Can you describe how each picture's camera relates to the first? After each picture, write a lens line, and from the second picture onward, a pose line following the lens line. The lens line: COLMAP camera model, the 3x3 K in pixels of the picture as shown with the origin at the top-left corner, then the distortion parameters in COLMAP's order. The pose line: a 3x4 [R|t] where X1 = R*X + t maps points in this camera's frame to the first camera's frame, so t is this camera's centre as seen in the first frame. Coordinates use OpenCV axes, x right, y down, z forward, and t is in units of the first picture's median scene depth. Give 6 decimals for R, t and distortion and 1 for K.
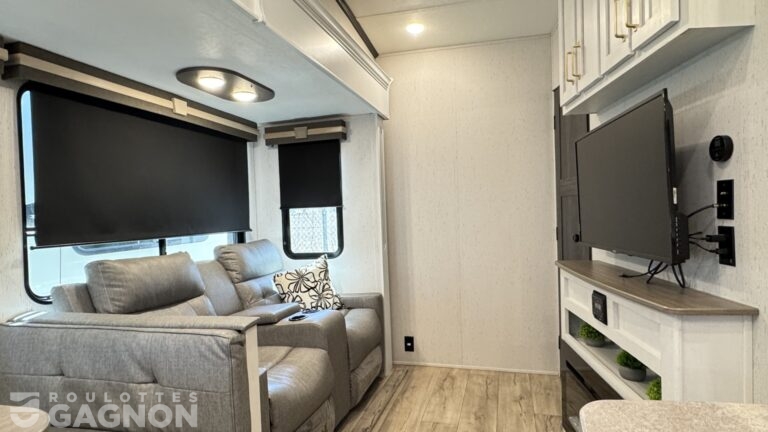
lens RADIAL K [[441.4, 0, 383.5], [0, 441.4, 216.3], [0, 0, 1]] dist [-0.003055, -0.002369]
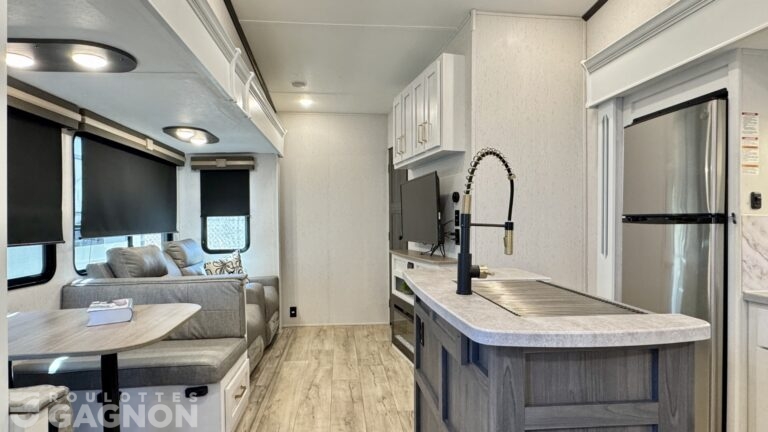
lens RADIAL K [[422.8, 0, 383.3], [0, 422.8, 217.0], [0, 0, 1]] dist [-0.007540, -0.001139]
pose [[0.930508, 0.025097, 0.365410, -0.277556], [-0.015834, 0.999473, -0.028324, 0.017454], [-0.365929, 0.020570, 0.930416, -0.622024]]
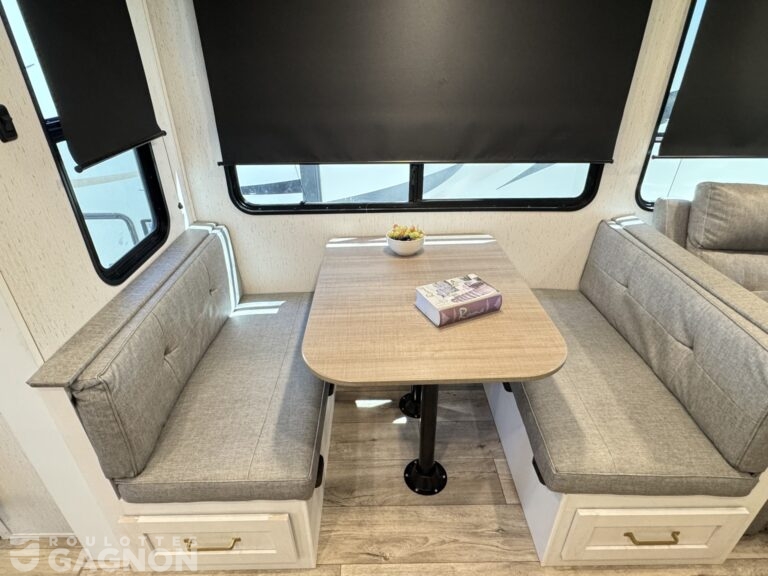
lens RADIAL K [[425.4, 0, 382.8], [0, 425.4, 291.5], [0, 0, 1]] dist [0.002042, 0.000777]
pose [[0.269710, 0.511502, -0.815857, -0.006100], [-0.010412, 0.848754, 0.528685, -0.140979], [0.962885, -0.134097, 0.234243, 0.102747]]
